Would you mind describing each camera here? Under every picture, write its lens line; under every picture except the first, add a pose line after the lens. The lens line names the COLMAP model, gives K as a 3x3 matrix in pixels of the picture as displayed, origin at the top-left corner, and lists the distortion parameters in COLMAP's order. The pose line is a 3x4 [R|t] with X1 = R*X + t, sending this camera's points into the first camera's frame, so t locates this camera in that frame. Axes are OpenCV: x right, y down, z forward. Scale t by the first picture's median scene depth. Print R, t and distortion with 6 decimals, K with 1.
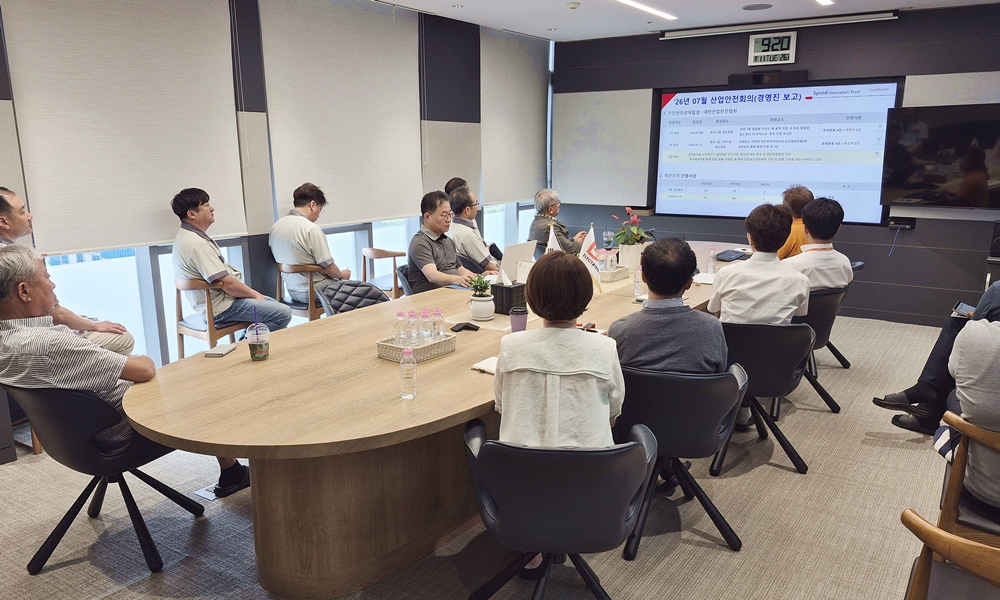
lens RADIAL K [[763.3, 0, 503.5], [0, 763.3, 323.9], [0, 0, 1]] dist [0.106541, -0.136176]
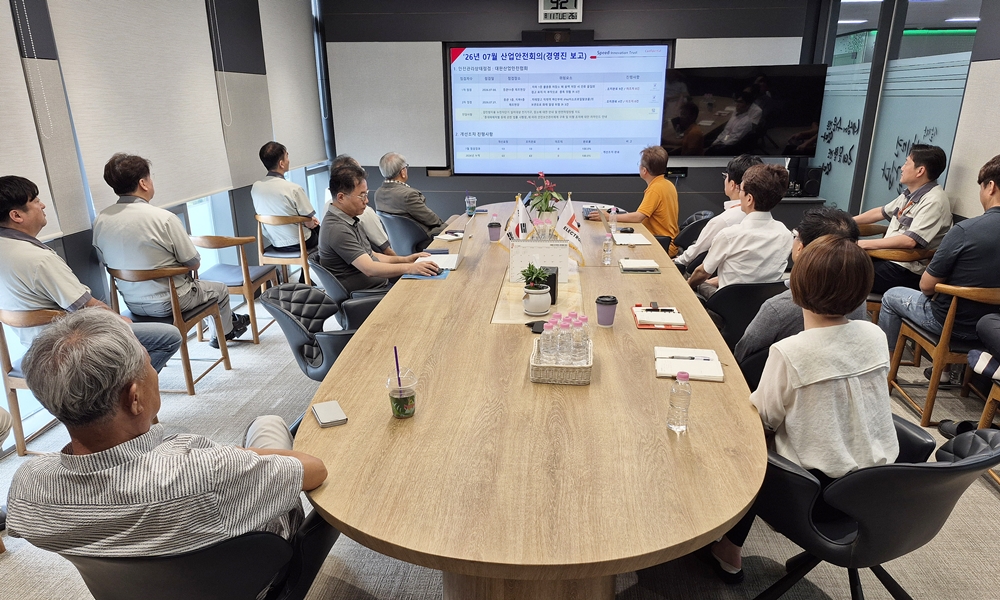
lens RADIAL K [[701.6, 0, 515.5], [0, 701.6, 361.1], [0, 0, 1]] dist [0.079983, -0.091428]
pose [[0.867685, -0.176584, 0.464695, -0.235890], [0.115820, 0.980869, 0.156469, -0.044322], [-0.483434, -0.081944, 0.871537, 0.159793]]
